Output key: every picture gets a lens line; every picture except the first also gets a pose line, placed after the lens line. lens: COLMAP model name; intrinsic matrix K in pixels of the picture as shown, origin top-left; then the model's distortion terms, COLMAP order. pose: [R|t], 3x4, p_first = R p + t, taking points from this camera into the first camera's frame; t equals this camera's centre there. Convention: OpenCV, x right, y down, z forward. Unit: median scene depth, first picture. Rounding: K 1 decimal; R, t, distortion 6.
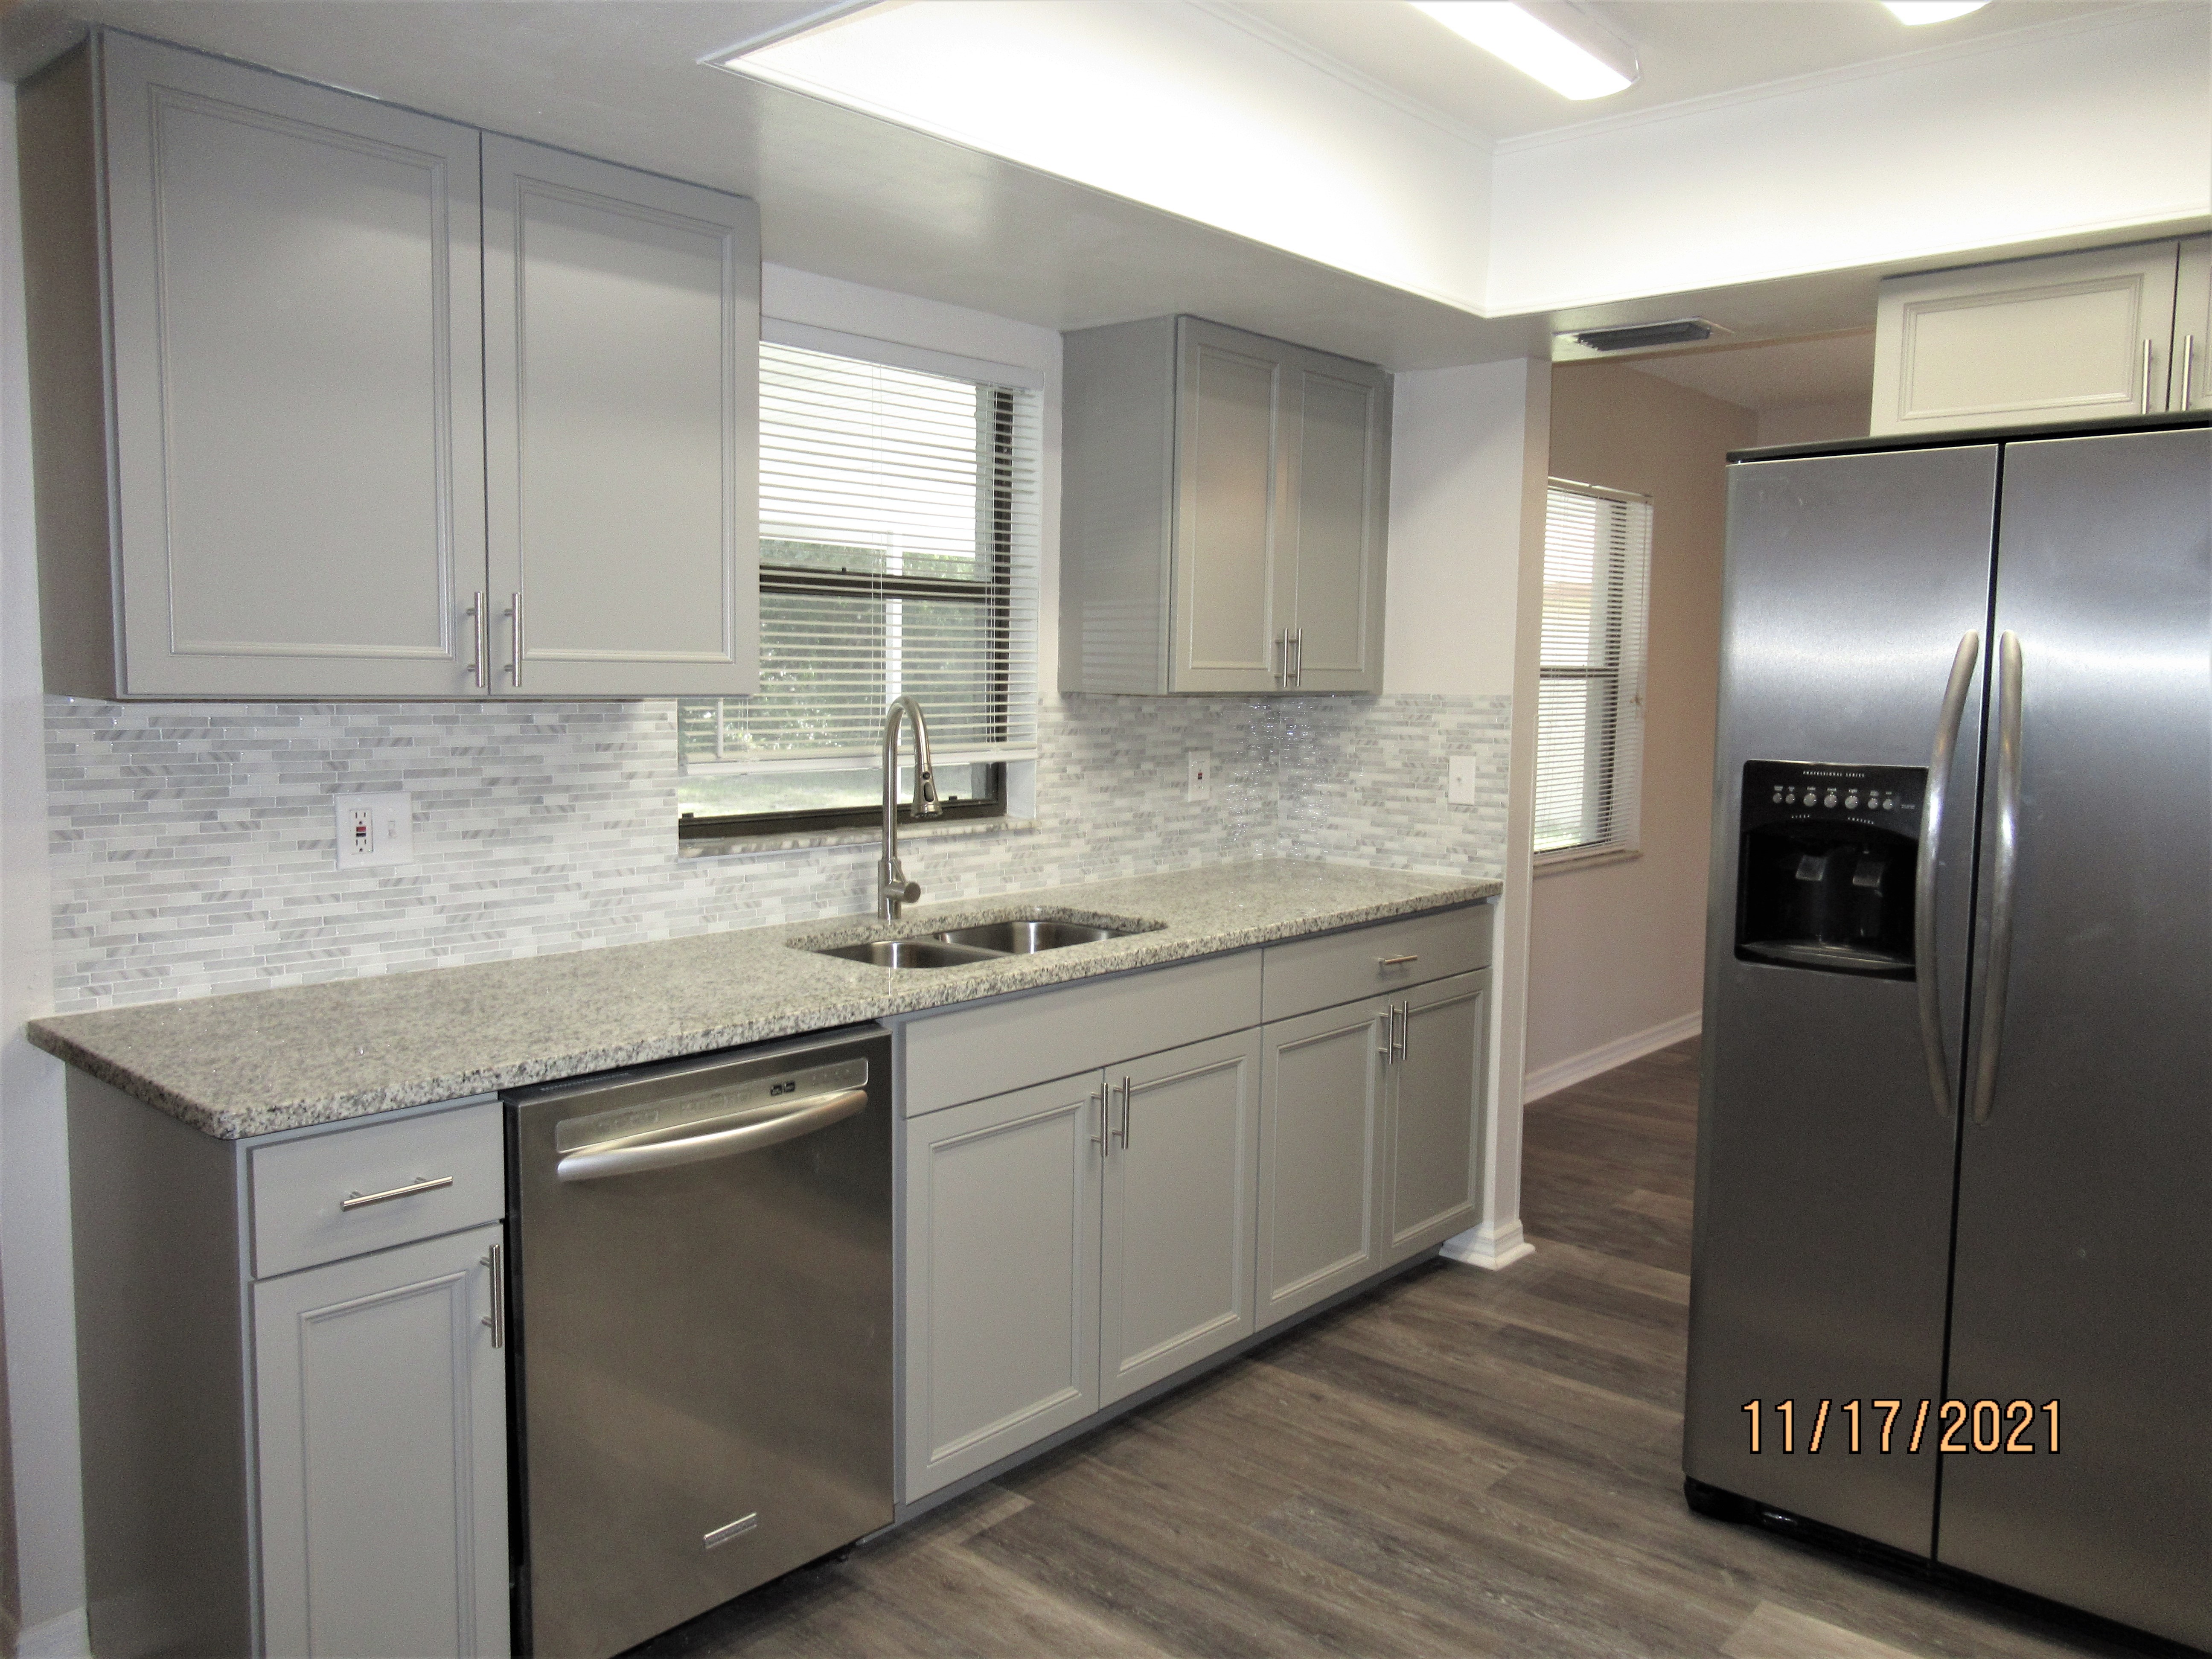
lens RADIAL K [[1670.9, 0, 1105.1], [0, 1670.9, 848.6], [0, 0, 1]] dist [-0.003066, 0.003063]
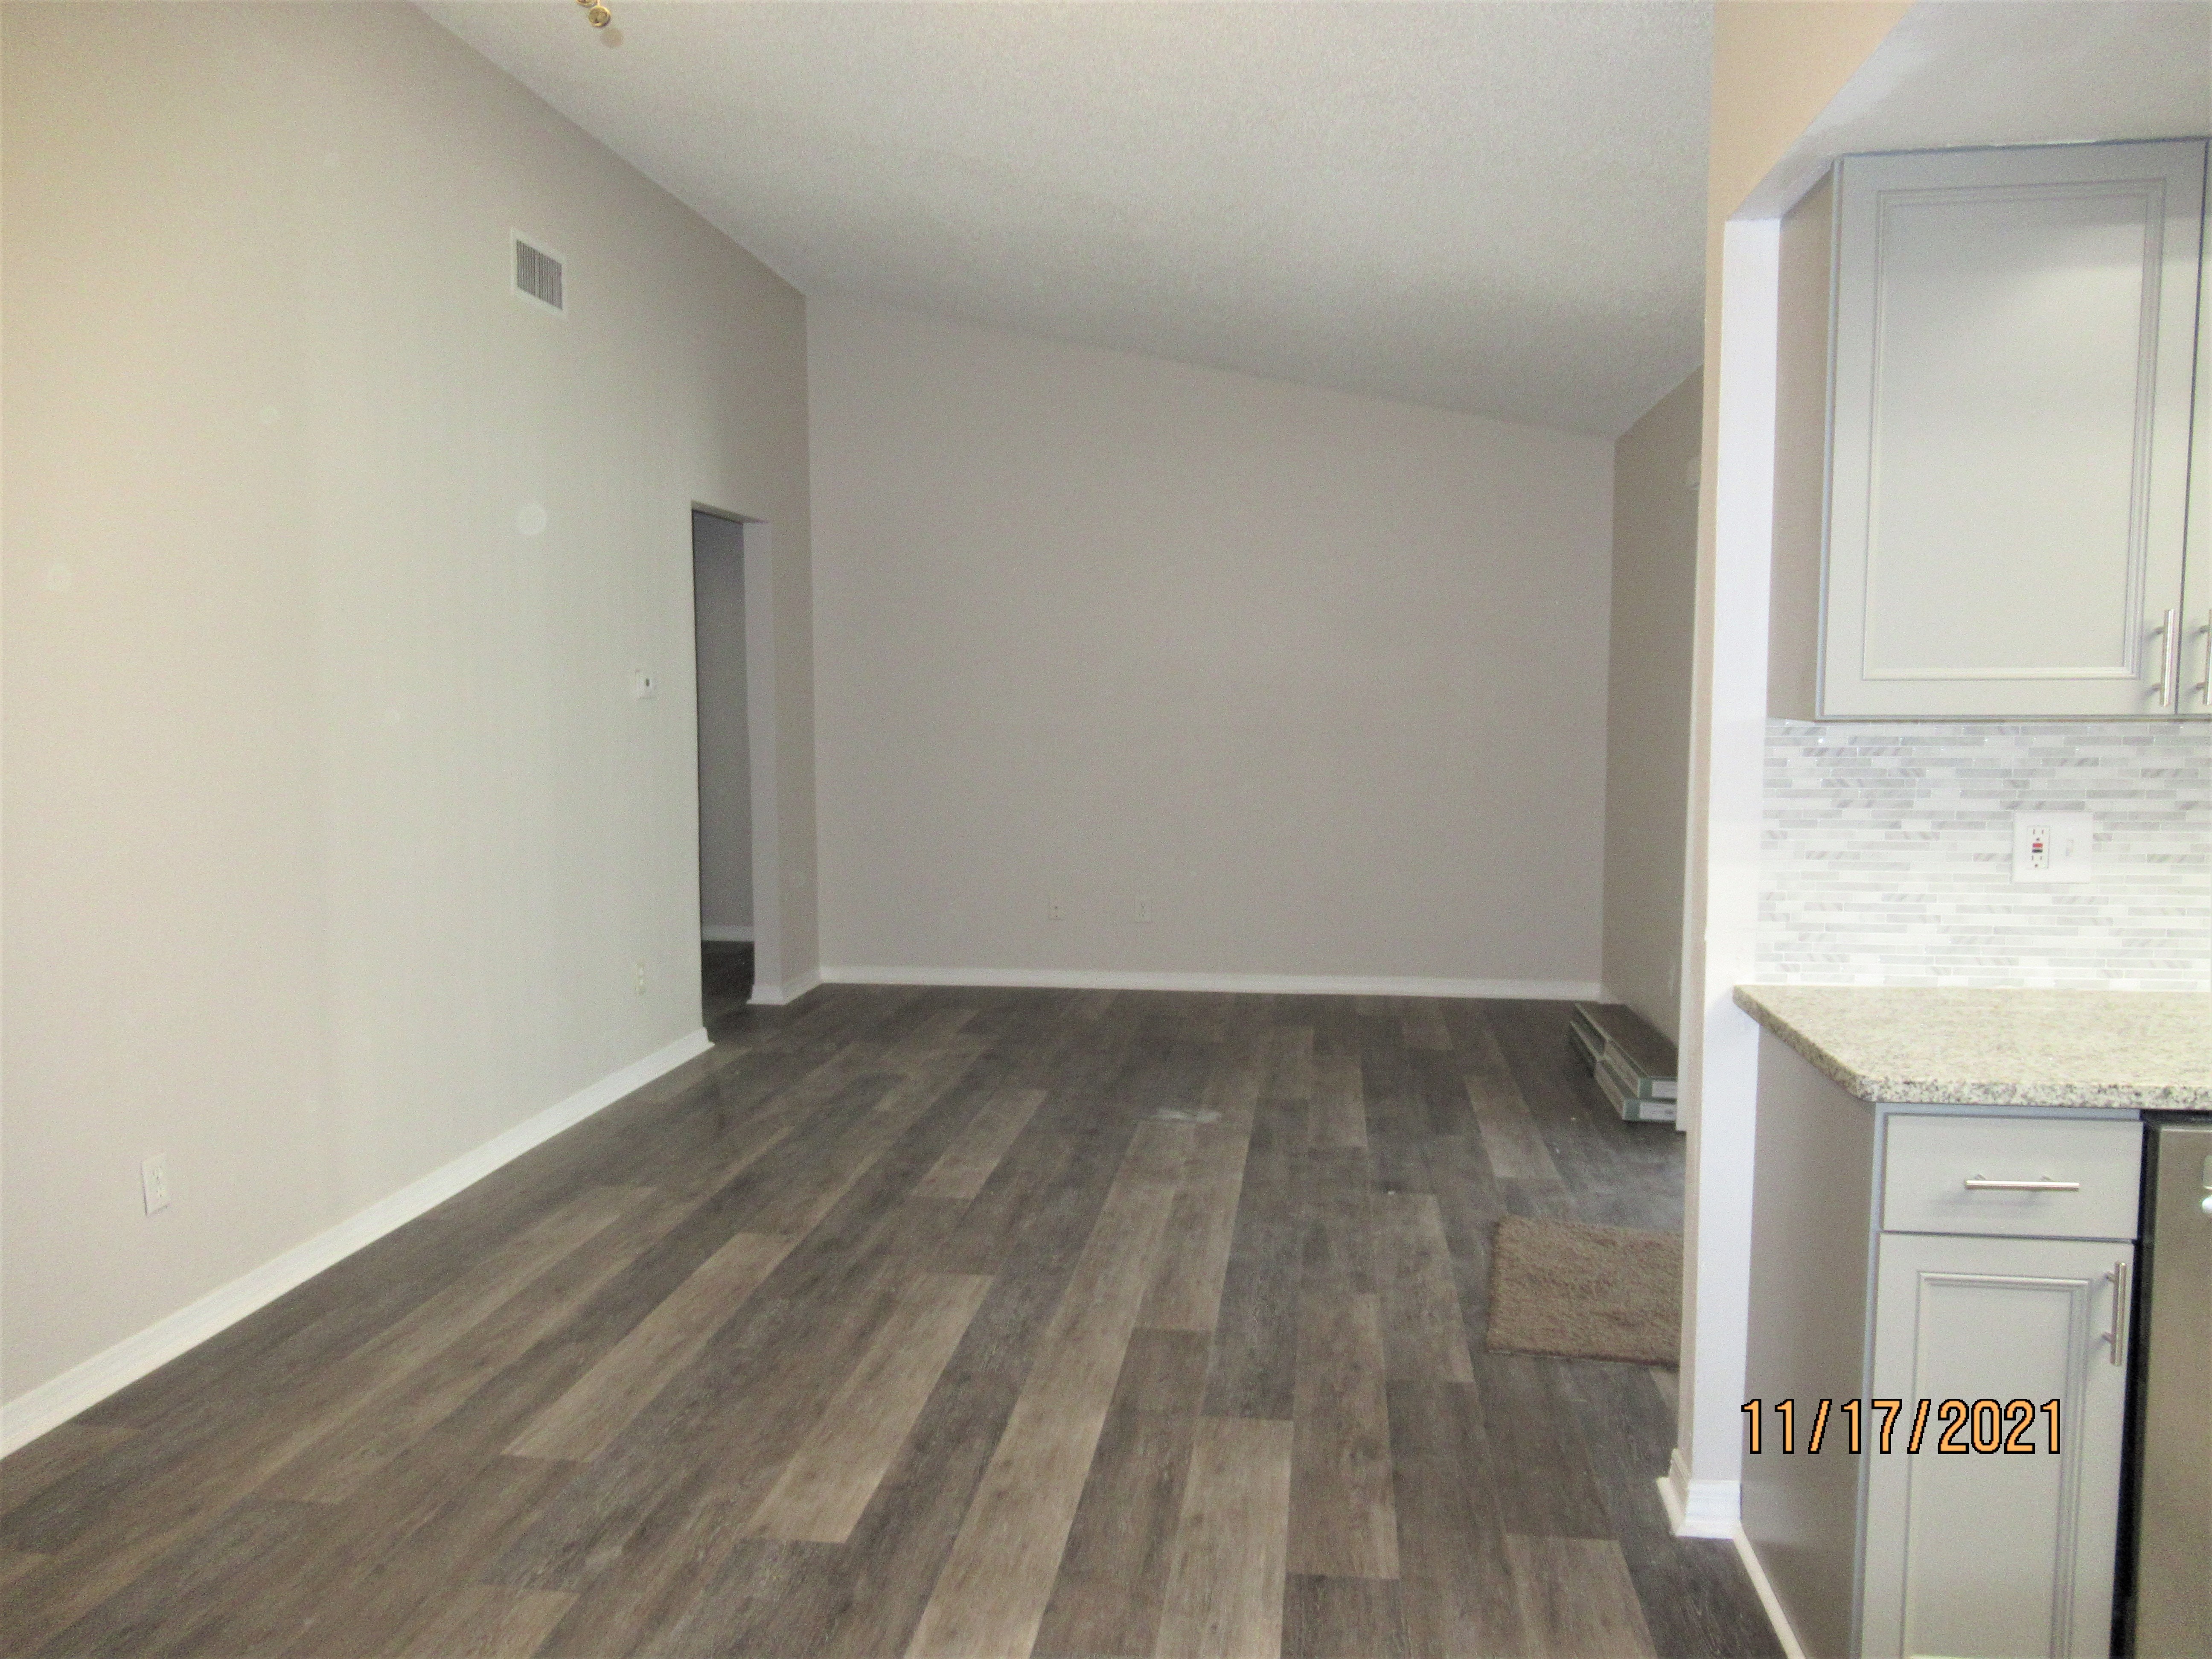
lens RADIAL K [[1670.9, 0, 1105.1], [0, 1670.9, 848.6], [0, 0, 1]] dist [-0.003066, 0.003063]
pose [[0.568404, 0.055988, -0.820843, 0.082407], [-0.069562, 0.997380, 0.019859, 0.010692], [0.819804, 0.045812, 0.570809, -0.070693]]
